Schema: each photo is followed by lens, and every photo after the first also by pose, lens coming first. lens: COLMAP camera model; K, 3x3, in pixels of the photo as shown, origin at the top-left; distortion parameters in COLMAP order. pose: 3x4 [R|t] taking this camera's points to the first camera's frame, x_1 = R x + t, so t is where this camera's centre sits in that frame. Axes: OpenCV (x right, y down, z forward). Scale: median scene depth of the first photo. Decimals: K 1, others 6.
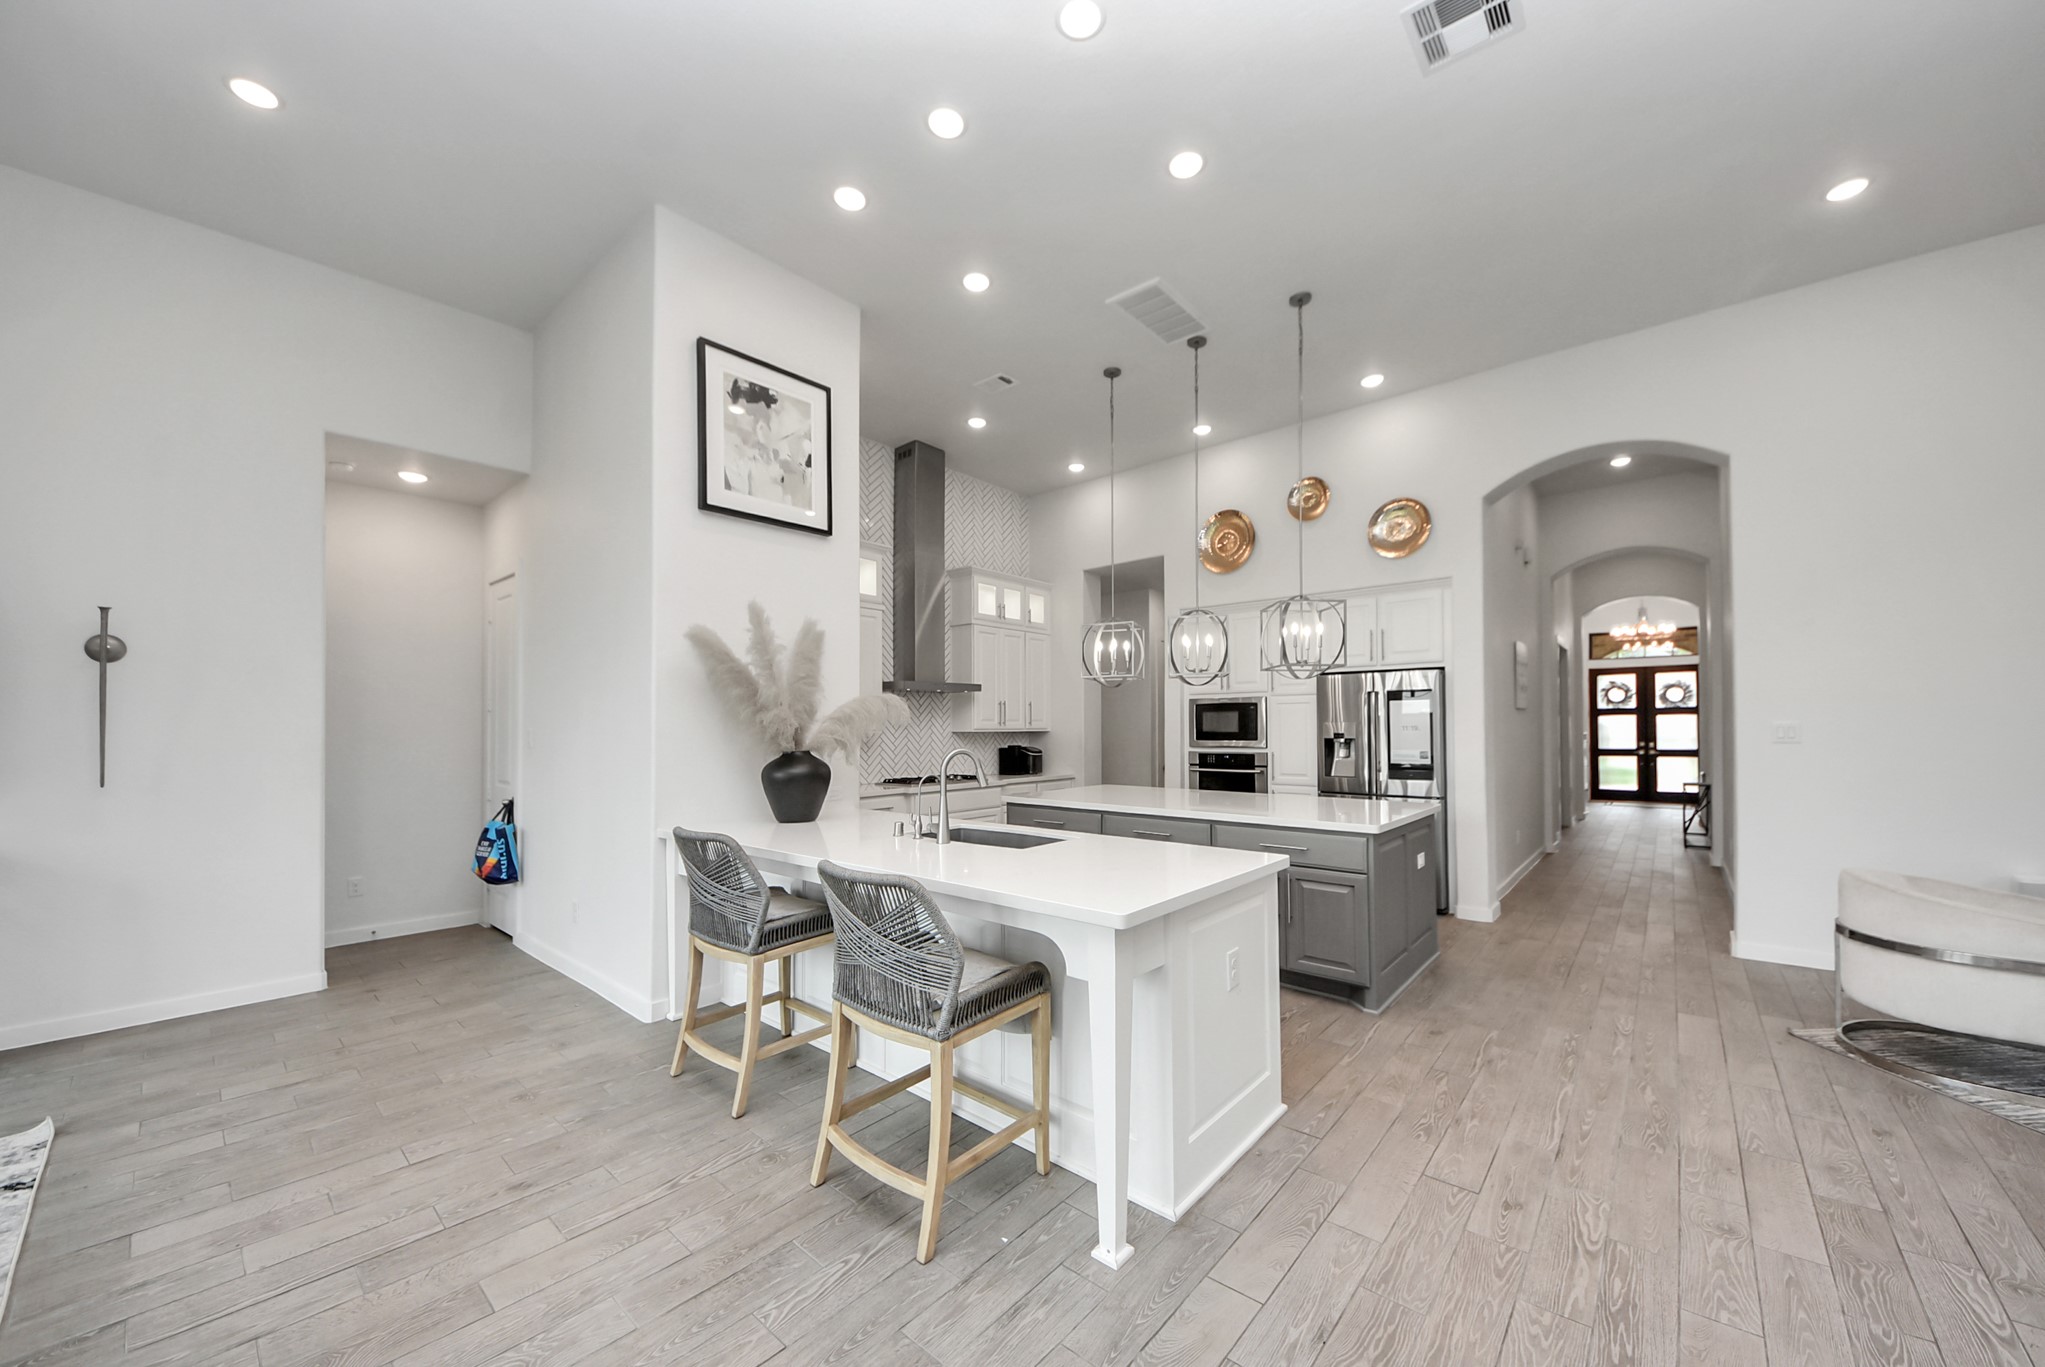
lens RADIAL K [[735.3, 0, 1033.5], [0, 735.3, 705.4], [0, 0, 1]] dist [0.017118, -0.016668]
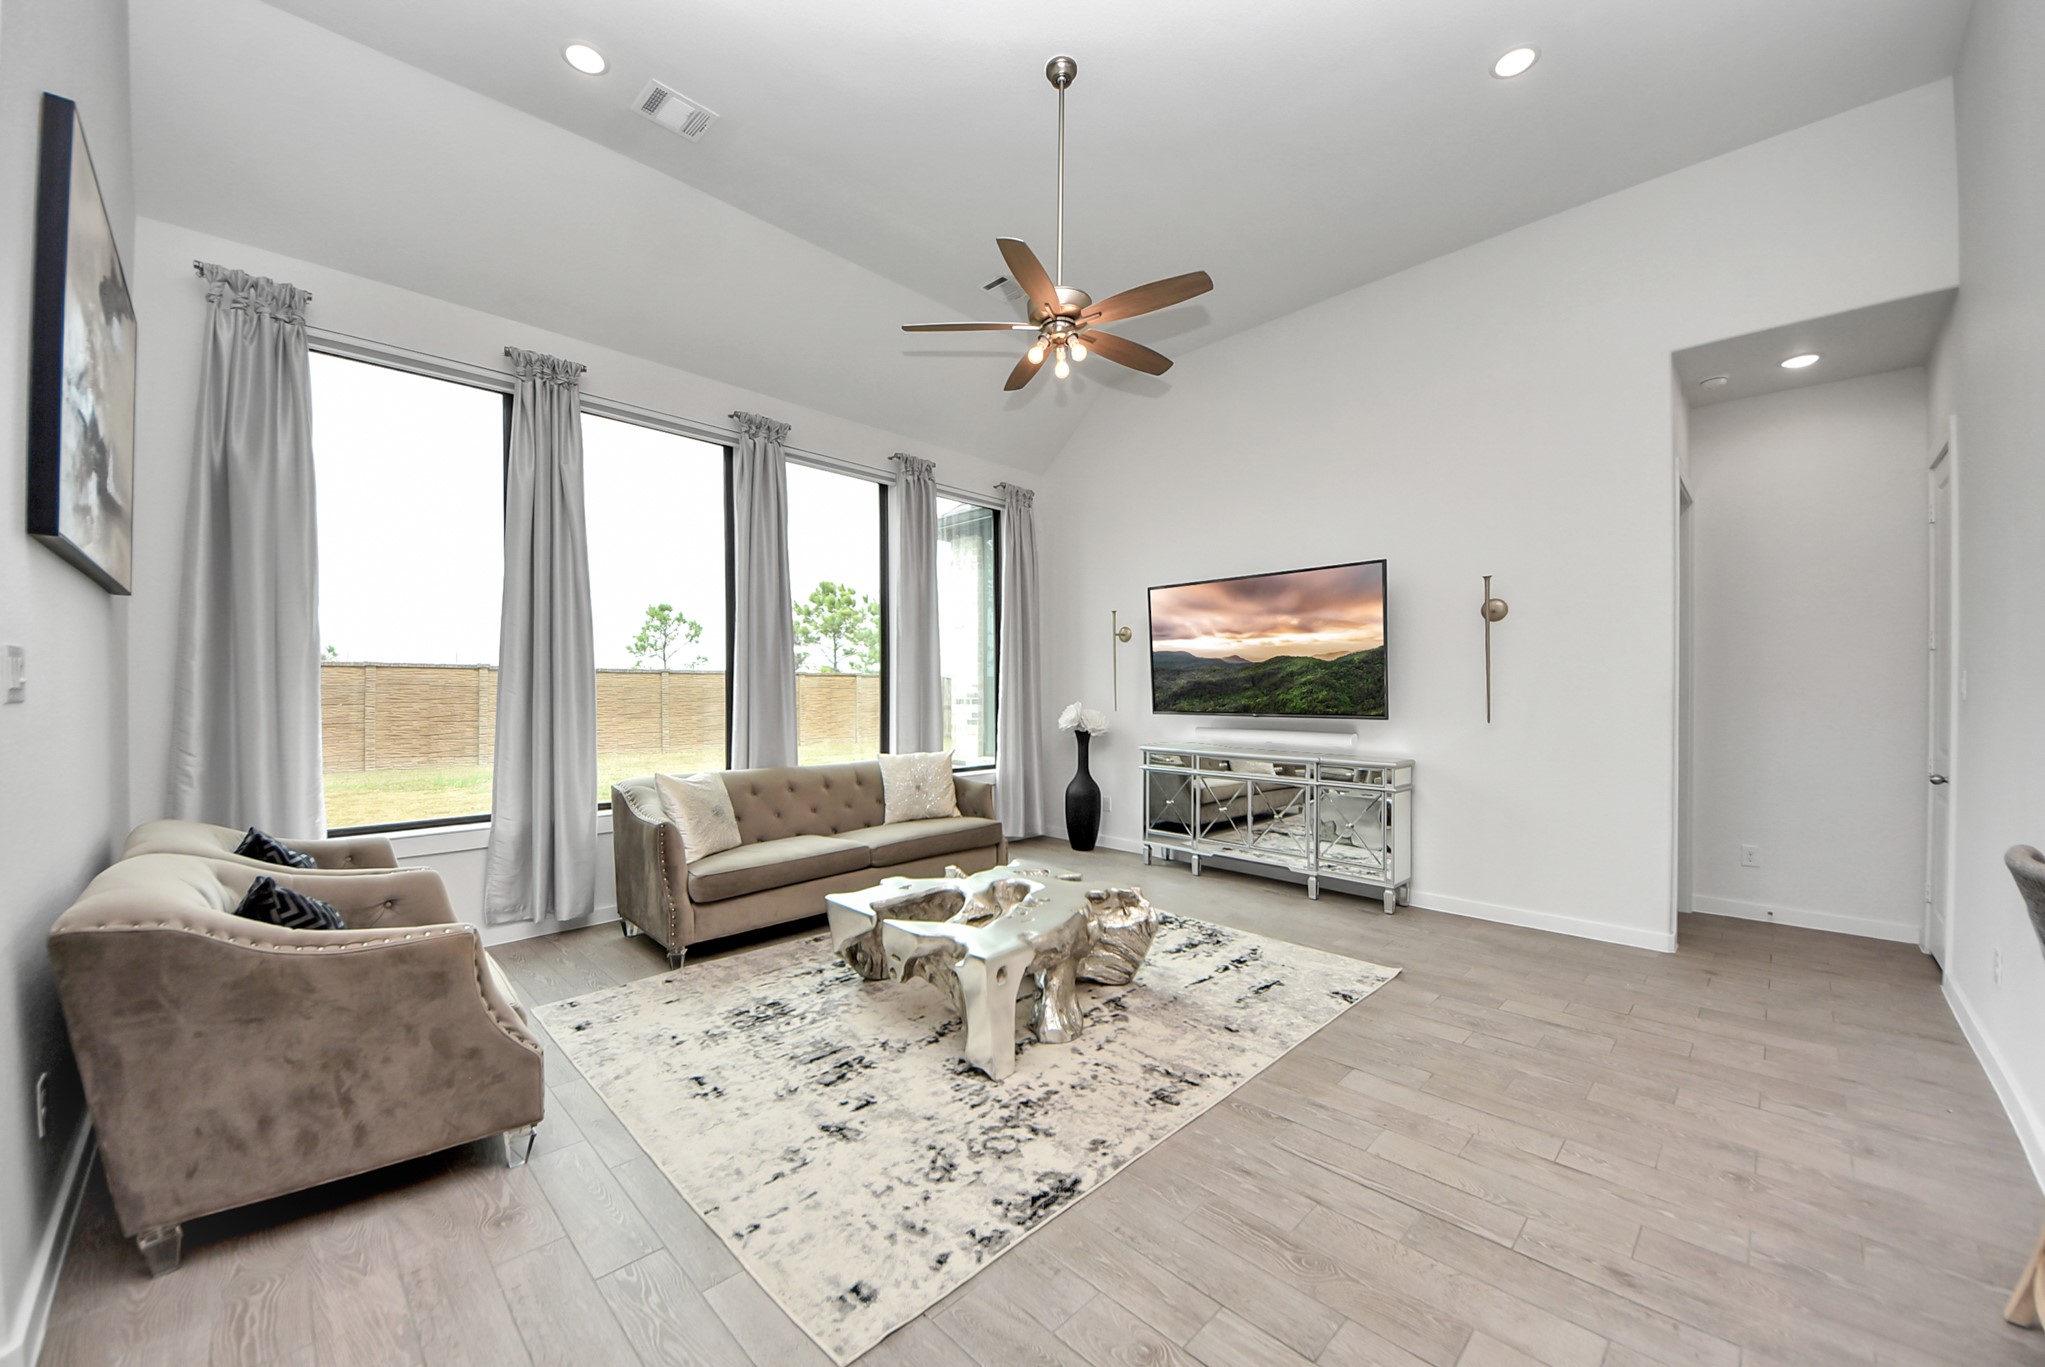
lens RADIAL K [[753.3, 0, 1039.8], [0, 753.3, 688.8], [0, 0, 1]] dist [0.026655, -0.016728]
pose [[-0.060129, 0.000778, -0.998190, 0.035006], [0.028357, 0.999597, -0.000929, 0.019506], [0.997788, -0.028362, -0.060126, 0.182308]]
